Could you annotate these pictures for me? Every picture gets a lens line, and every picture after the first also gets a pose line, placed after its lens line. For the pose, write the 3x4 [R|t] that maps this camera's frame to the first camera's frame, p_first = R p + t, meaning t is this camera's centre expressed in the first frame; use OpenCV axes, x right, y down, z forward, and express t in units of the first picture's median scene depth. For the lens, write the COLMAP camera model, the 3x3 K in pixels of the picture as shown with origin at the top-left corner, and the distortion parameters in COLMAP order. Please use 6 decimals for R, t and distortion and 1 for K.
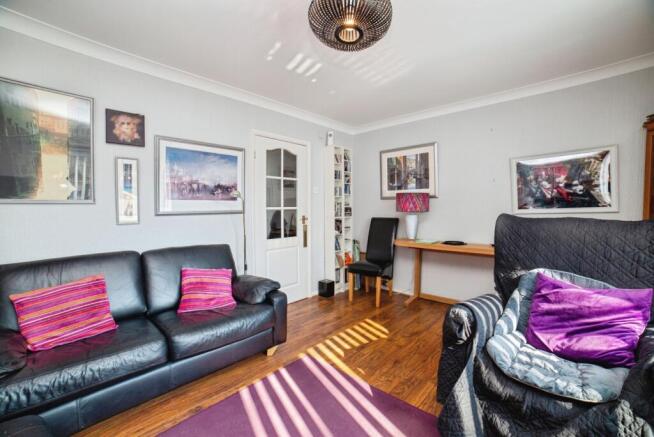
lens RADIAL K [[281.4, 0, 327.0], [0, 281.4, 218.5], [0, 0, 1]] dist [-0.002869, -0.000084]
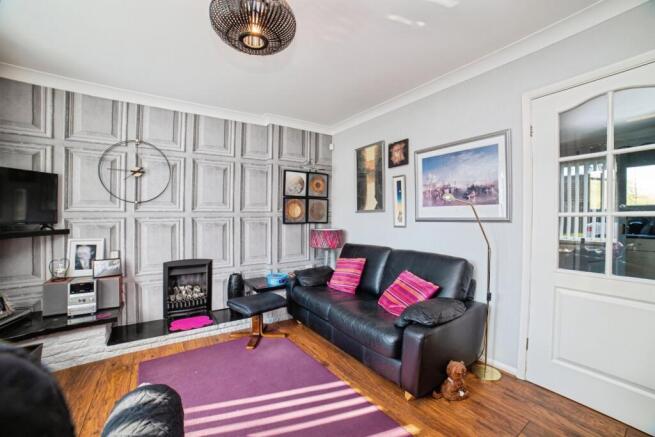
lens RADIAL K [[274.4, 0, 327.5], [0, 274.4, 218.5], [0, 0, 1]] dist [-0.094824, 0.045514]
pose [[-0.204644, 0.011273, -0.978772, 0.472781], [-0.035122, 0.999205, 0.018852, -0.025028], [0.978206, 0.038234, -0.204085, 0.750623]]
